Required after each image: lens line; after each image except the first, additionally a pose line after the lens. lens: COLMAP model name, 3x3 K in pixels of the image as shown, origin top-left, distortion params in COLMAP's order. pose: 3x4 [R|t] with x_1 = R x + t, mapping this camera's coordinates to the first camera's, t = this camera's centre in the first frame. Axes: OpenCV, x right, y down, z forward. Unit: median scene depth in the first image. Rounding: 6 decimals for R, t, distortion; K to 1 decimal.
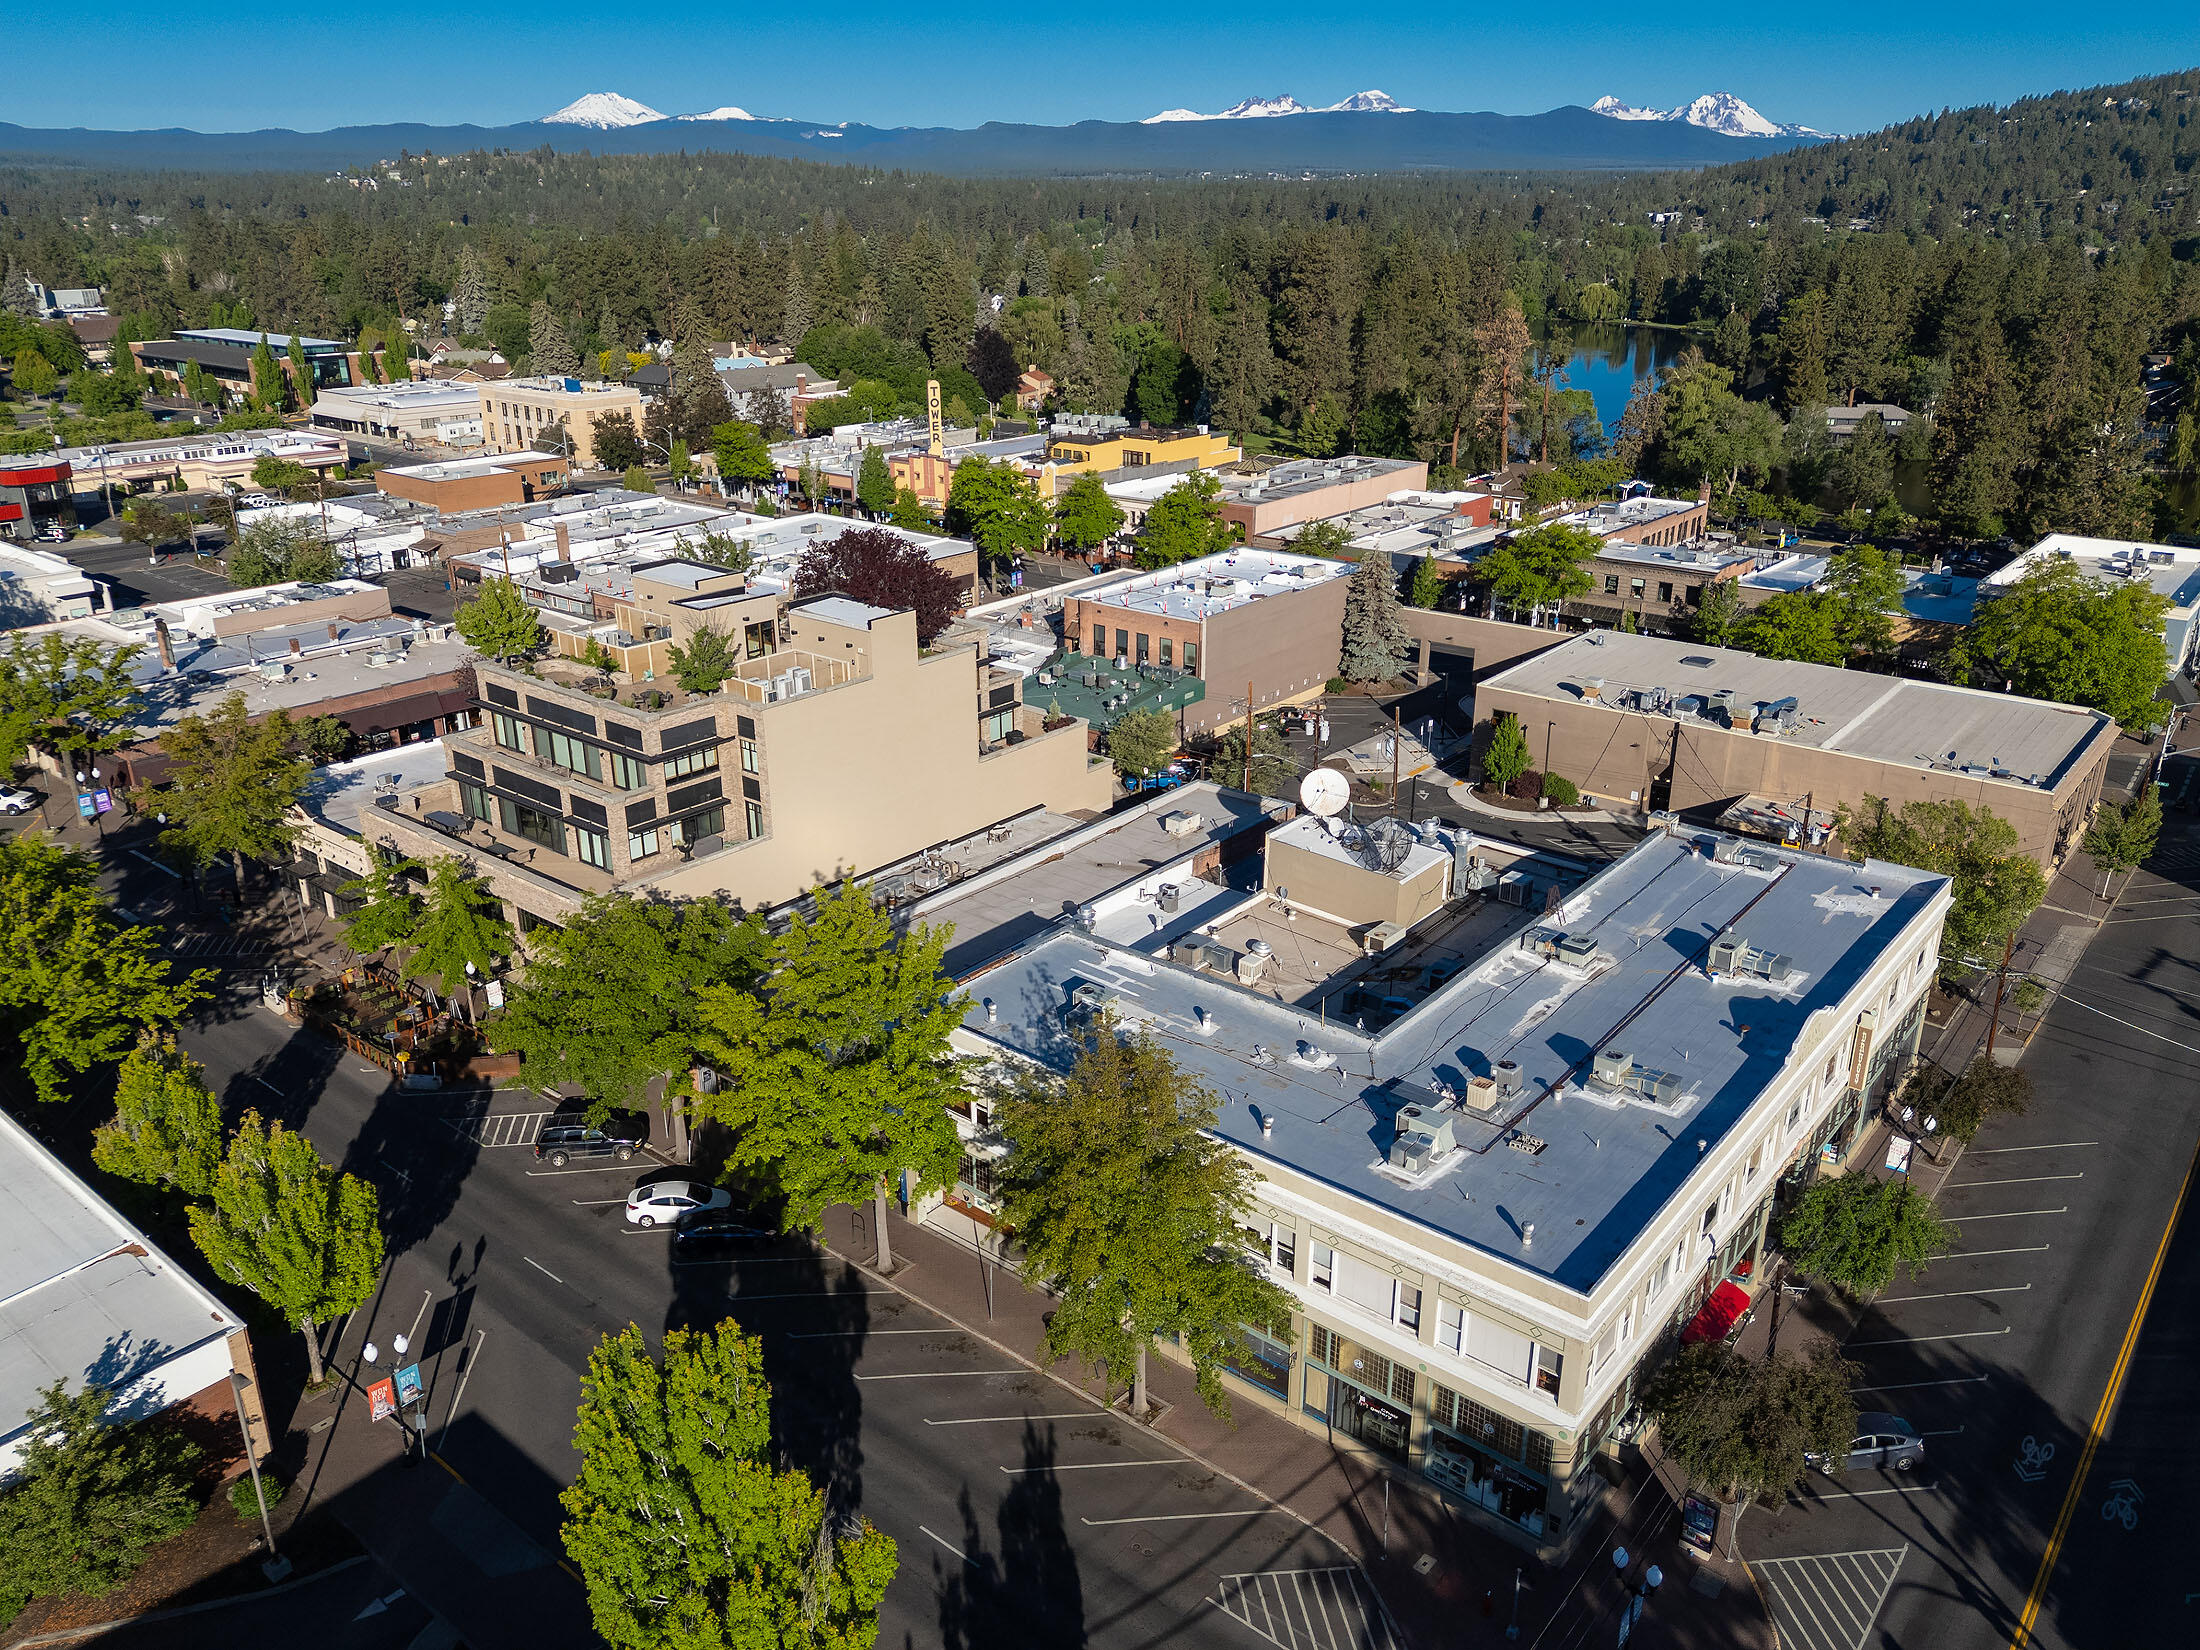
lens RADIAL K [[1610.2, 0, 1100.4], [0, 1610.2, 803.5], [0, 0, 1]] dist [0.078327, -0.073210]
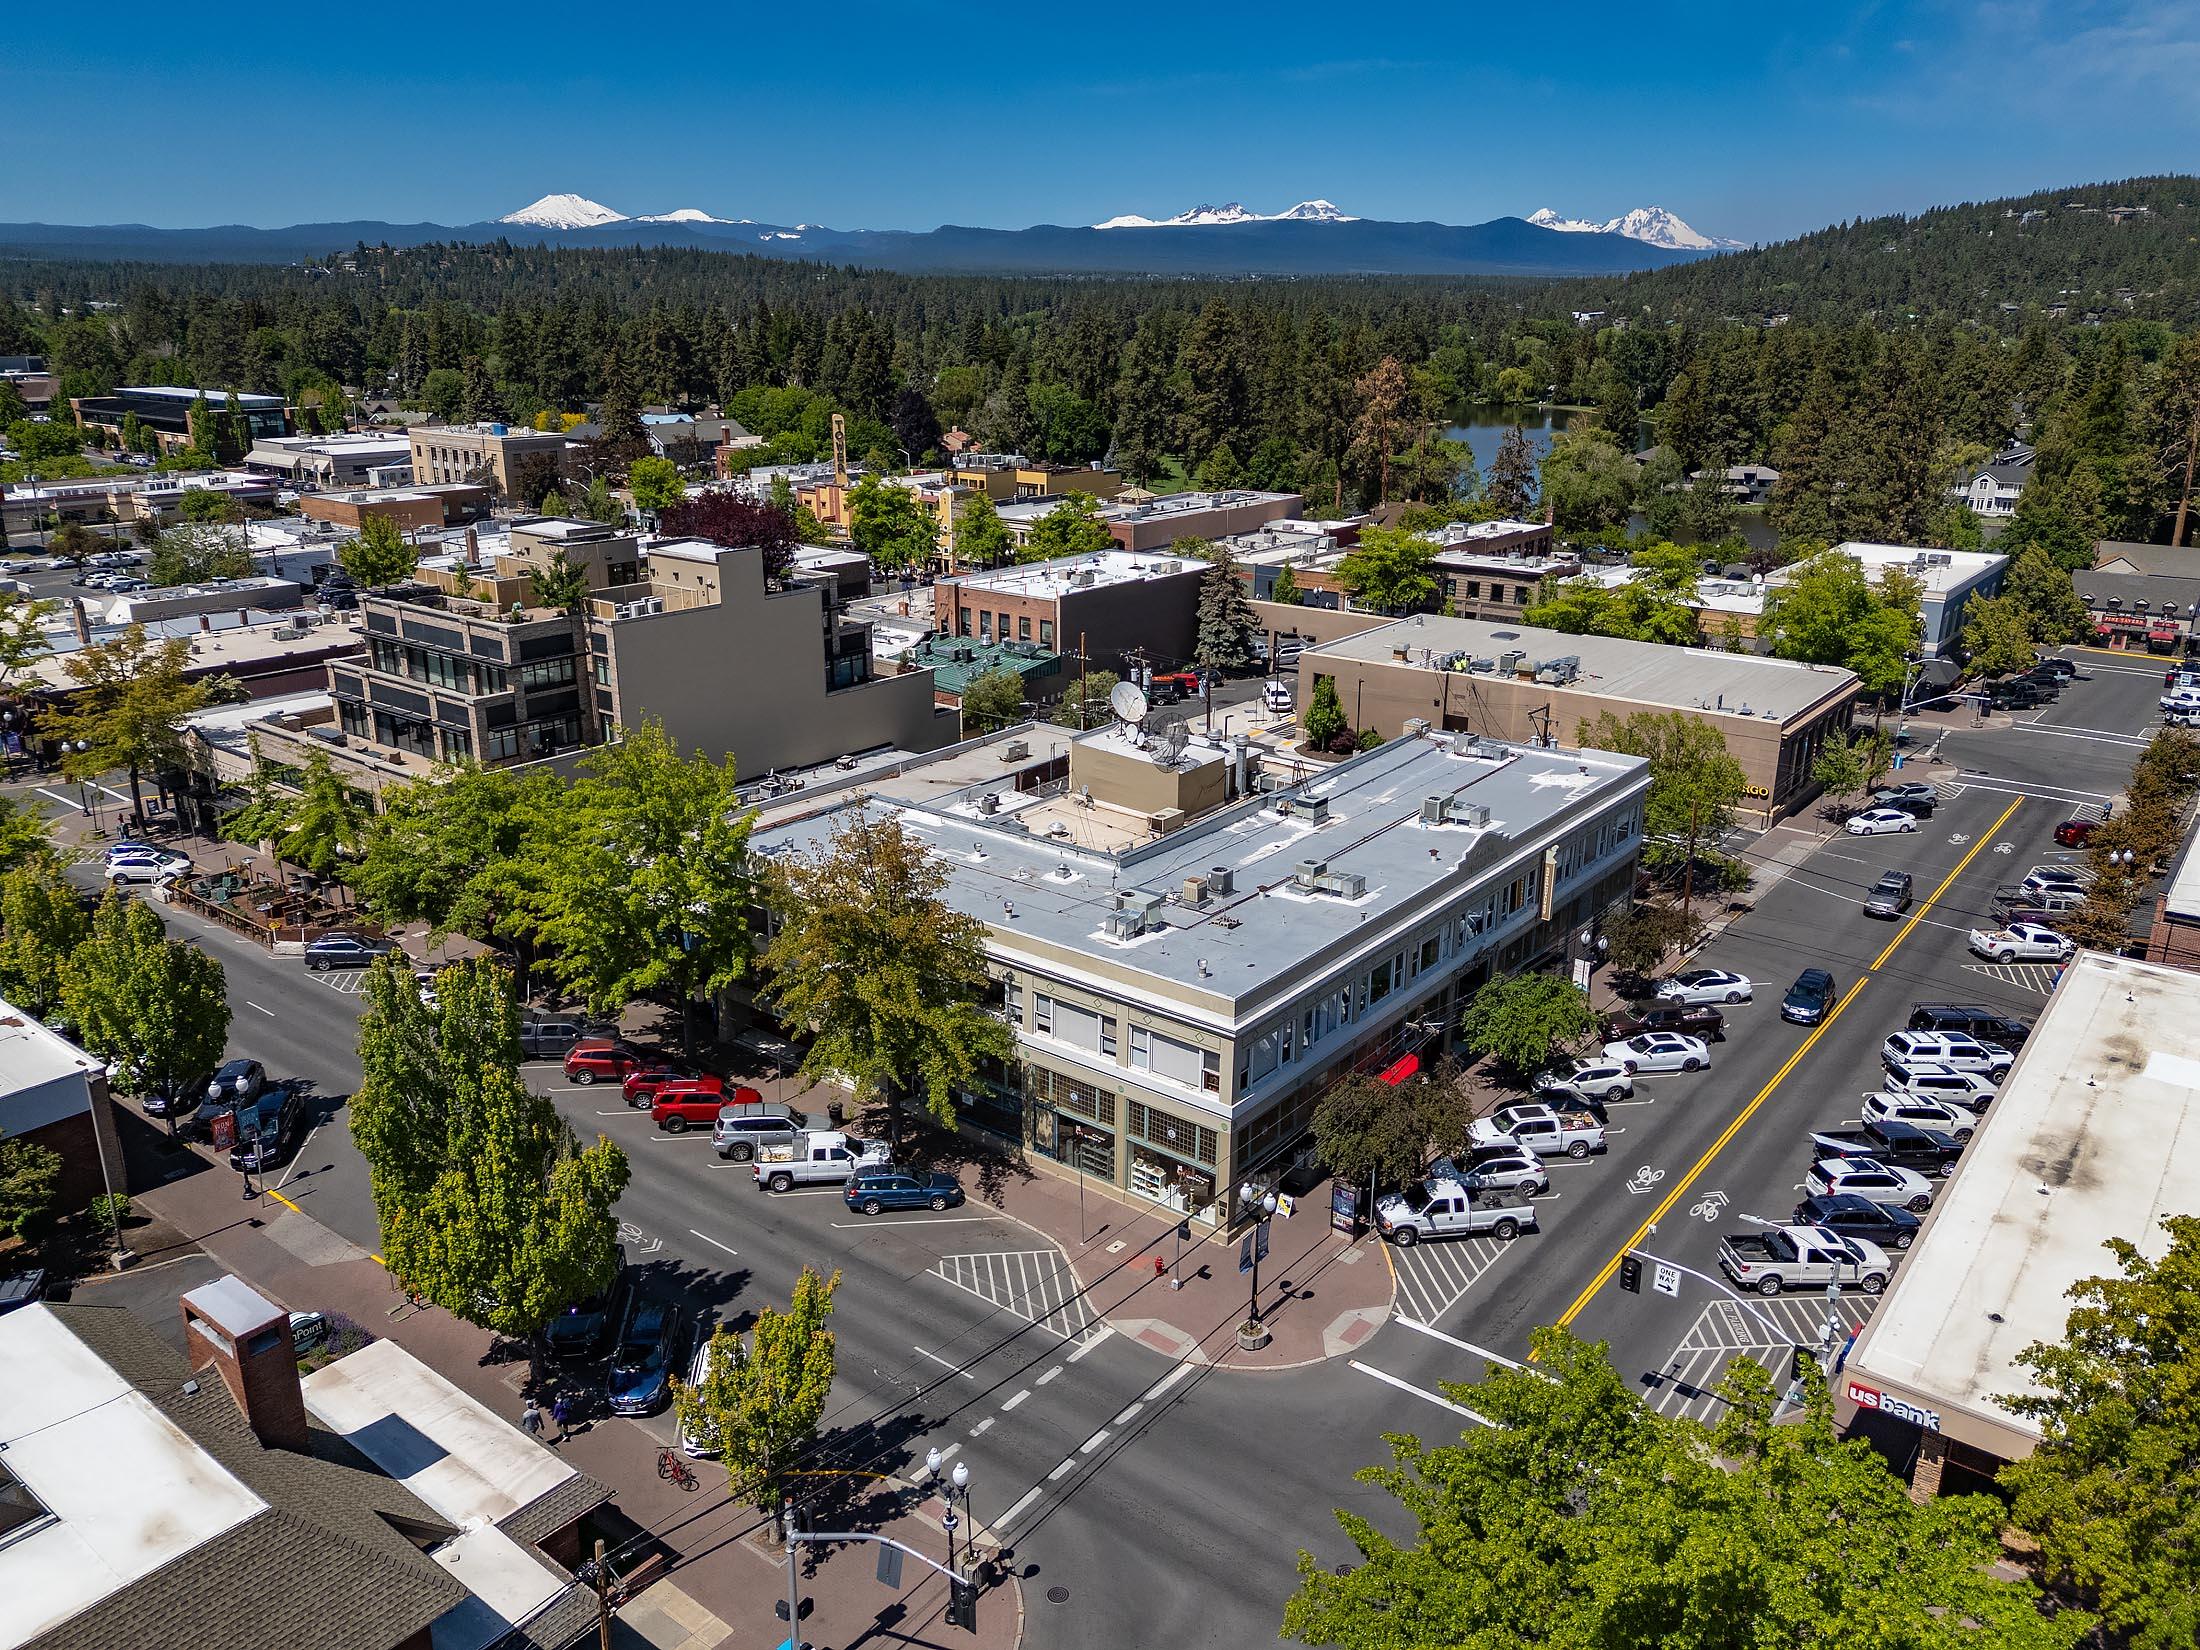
lens RADIAL K [[1610.2, 0, 1100.4], [0, 1610.2, 803.5], [0, 0, 1]] dist [0.078327, -0.073210]
pose [[0.999587, 0.000147, 0.028753, 0.108261], [0.001452, 0.998454, -0.055566, 0.147669], [-0.028717, 0.055585, 0.998041, -0.135547]]
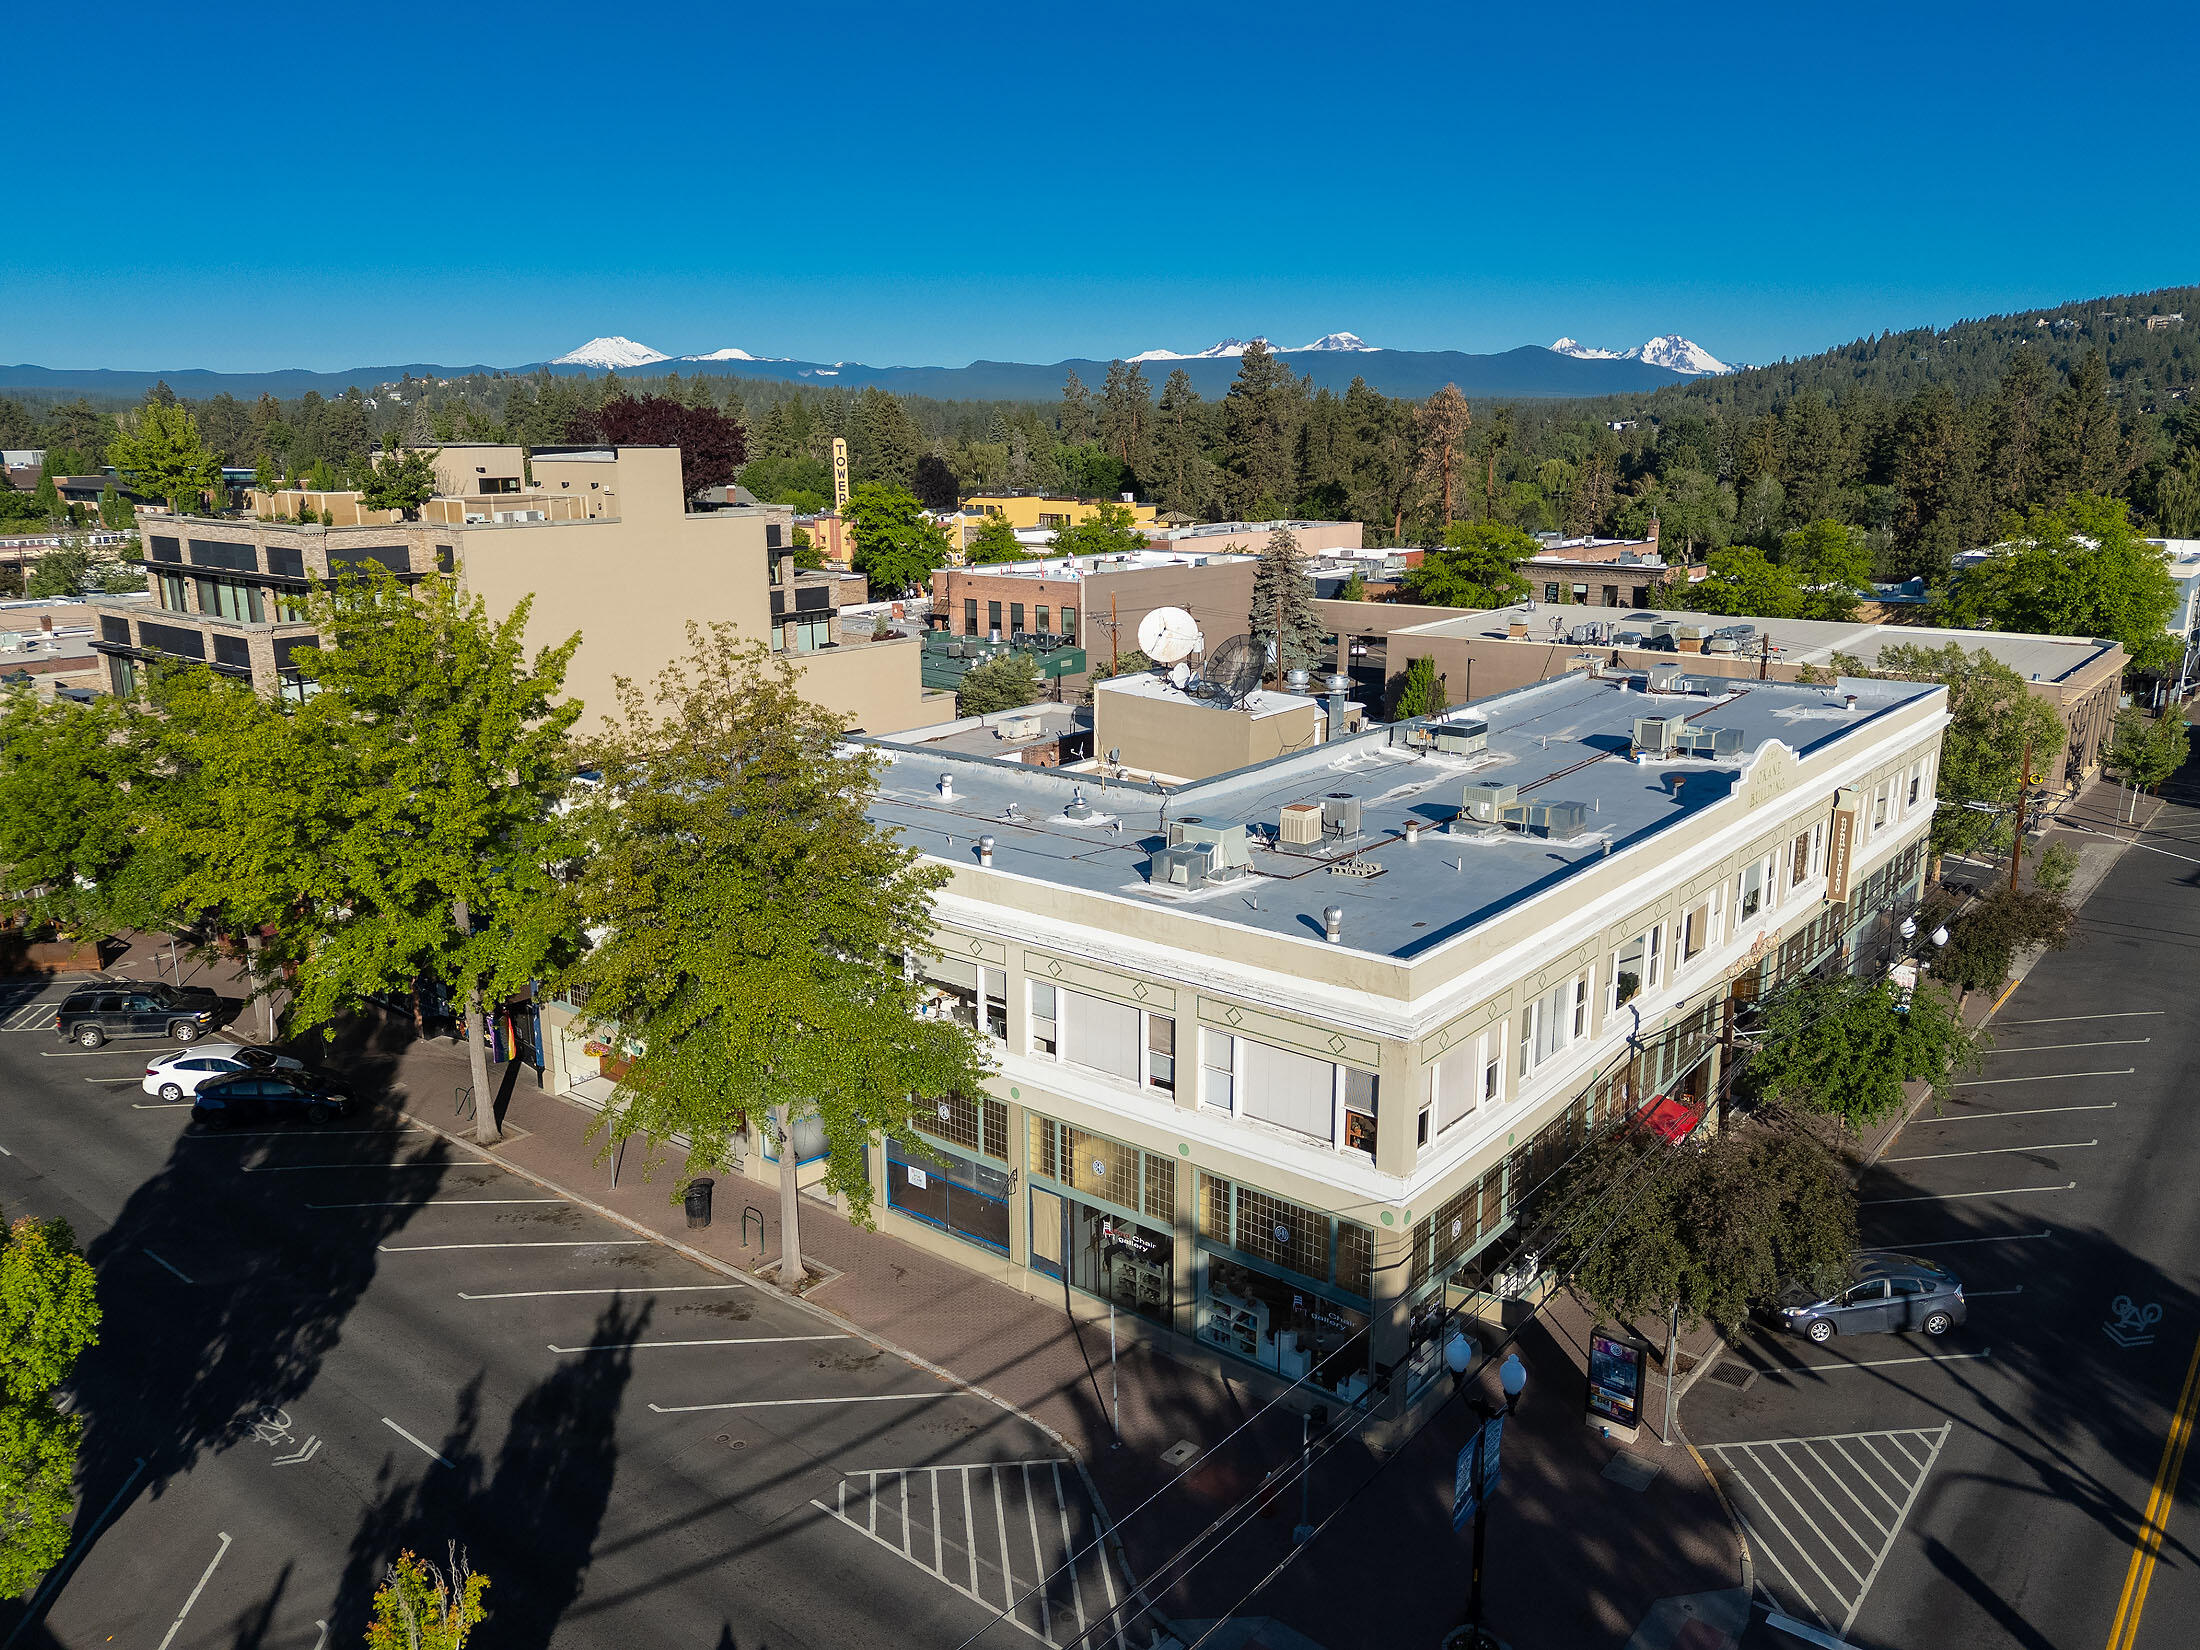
lens RADIAL K [[1610.2, 0, 1100.4], [0, 1610.2, 803.5], [0, 0, 1]] dist [0.078327, -0.073210]
pose [[0.999953, -0.004584, 0.008528, 0.115836], [0.005648, 0.991608, -0.129154, 0.211955], [-0.007864, 0.129196, 0.991588, 0.249821]]
